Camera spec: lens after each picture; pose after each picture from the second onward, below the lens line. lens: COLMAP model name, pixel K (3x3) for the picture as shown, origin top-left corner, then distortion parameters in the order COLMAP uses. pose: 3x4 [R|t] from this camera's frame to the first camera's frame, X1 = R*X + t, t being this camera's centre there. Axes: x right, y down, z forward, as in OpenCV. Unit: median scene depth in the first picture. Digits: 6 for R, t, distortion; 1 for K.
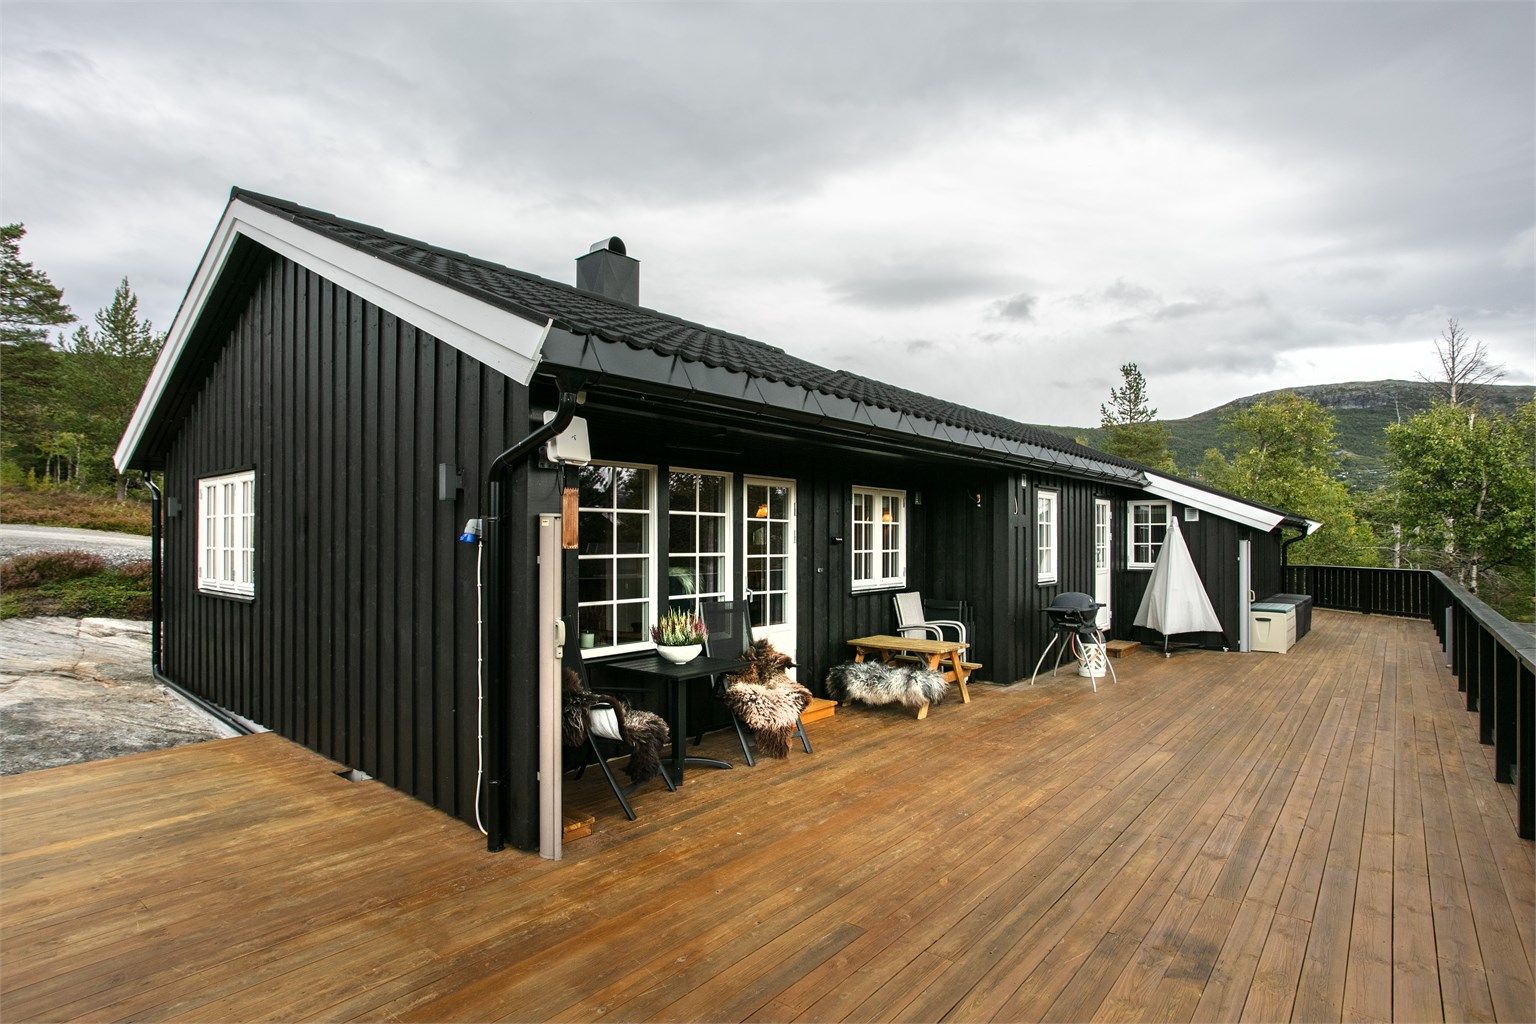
lens RADIAL K [[757.1, 0, 766.9], [0, 757.1, 540.0], [0, 0, 1]] dist [-0.000023, 0.001083]
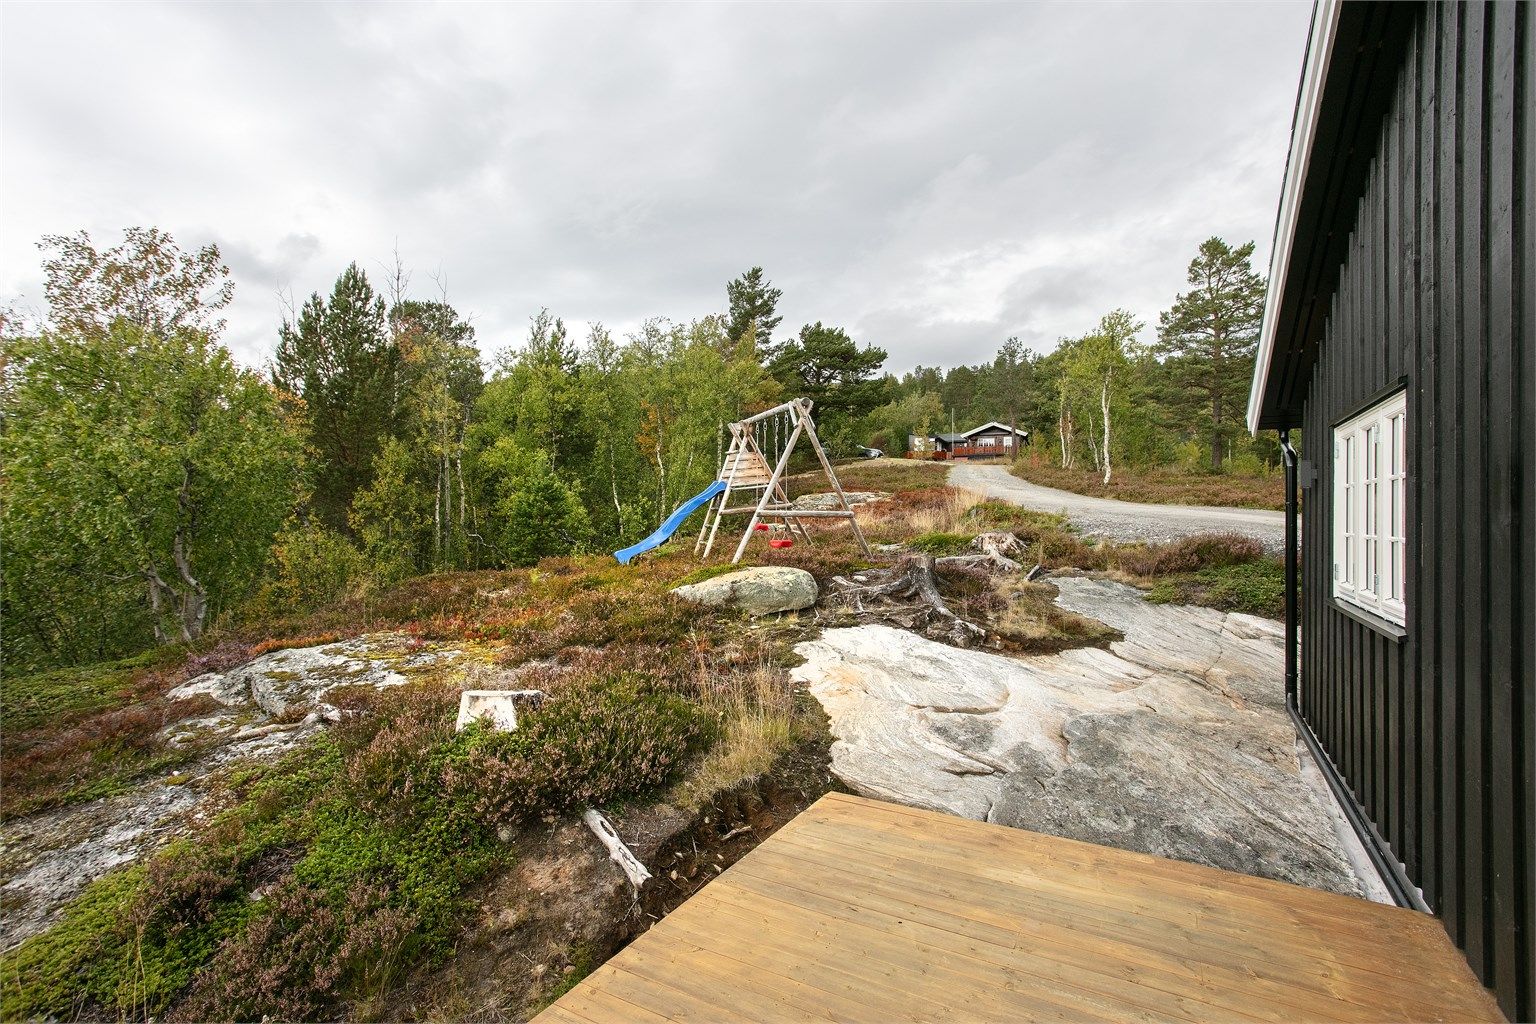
lens RADIAL K [[732.1, 0, 768.0], [0, 732.1, 512.0], [0, 0, 1]] dist [-0.000167, 0.000761]
pose [[0.185275, -0.009277, -0.982643, -0.204500], [-0.005233, 0.999932, -0.010427, 0.000720], [0.982673, 0.007075, 0.185214, 0.371998]]
